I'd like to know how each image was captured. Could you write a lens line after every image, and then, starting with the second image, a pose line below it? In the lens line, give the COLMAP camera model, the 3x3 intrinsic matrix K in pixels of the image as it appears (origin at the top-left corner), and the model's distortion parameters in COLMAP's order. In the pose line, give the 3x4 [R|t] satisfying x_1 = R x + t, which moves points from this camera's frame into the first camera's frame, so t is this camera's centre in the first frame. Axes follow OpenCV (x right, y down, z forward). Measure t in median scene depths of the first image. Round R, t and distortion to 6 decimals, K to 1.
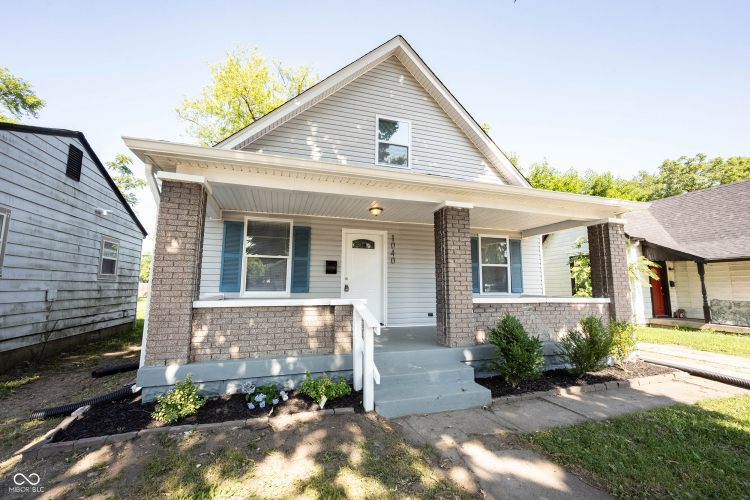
lens RADIAL K [[300.7, 0, 377.3], [0, 300.7, 249.8], [0, 0, 1]] dist [-0.000937, 0.000010]
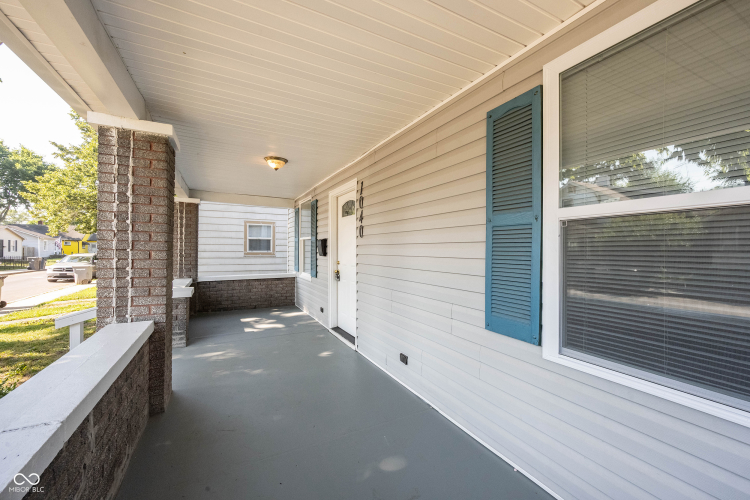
lens RADIAL K [[300.7, 0, 377.3], [0, 300.7, 249.8], [0, 0, 1]] dist [-0.000937, 0.000010]
pose [[0.173721, -0.002251, -0.984792, 0.576758], [0.112751, 0.993467, 0.017619, 0.061766], [0.978319, -0.114097, 0.172840, 0.930306]]
